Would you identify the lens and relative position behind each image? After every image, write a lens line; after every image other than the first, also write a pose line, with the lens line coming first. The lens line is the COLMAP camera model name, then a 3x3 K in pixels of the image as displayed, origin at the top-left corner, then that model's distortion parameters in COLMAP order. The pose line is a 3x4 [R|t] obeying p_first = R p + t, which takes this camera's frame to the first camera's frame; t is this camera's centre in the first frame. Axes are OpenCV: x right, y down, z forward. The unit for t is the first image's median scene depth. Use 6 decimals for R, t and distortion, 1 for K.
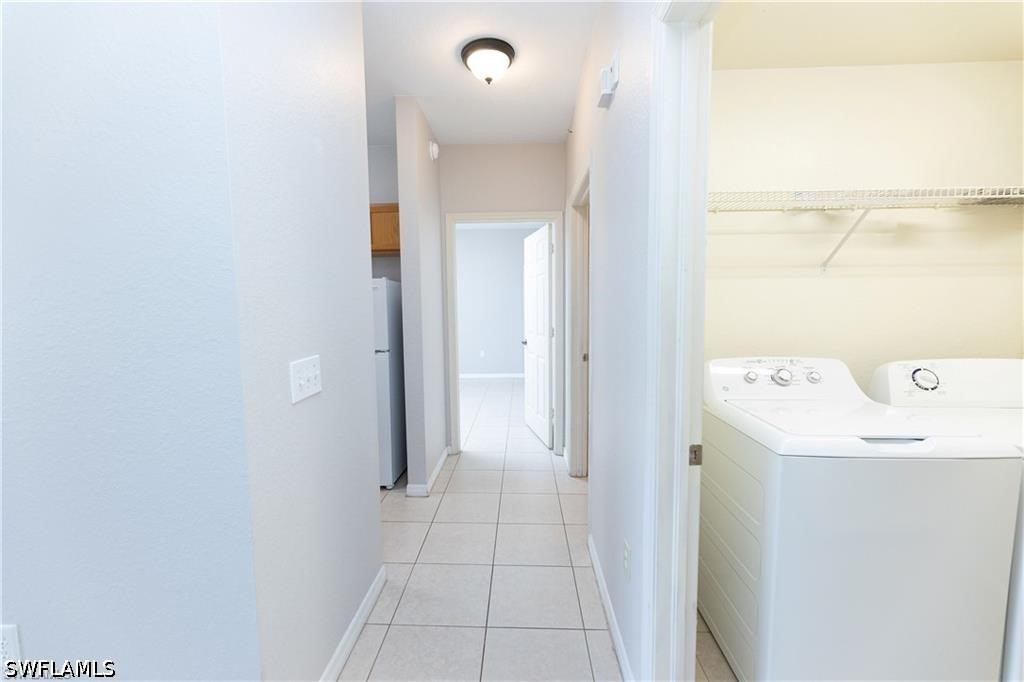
lens RADIAL K [[411.6, 0, 510.8], [0, 411.6, 338.4], [0, 0, 1]] dist [-0.003042, -0.000173]
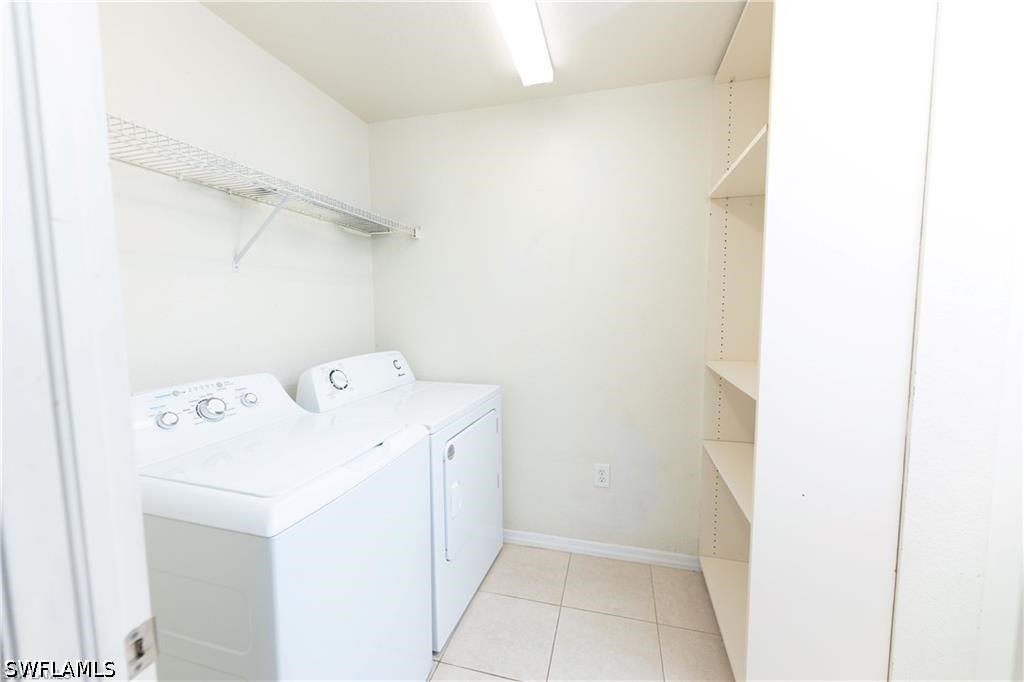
lens RADIAL K [[411.6, 0, 508.6], [0, 411.6, 336.8], [0, 0, 1]] dist [-0.003042, -0.000173]
pose [[0.229317, -0.063919, 0.971251, 0.087156], [0.082145, 0.995552, 0.046124, -0.022219], [-0.969879, 0.069207, 0.233547, 0.314415]]
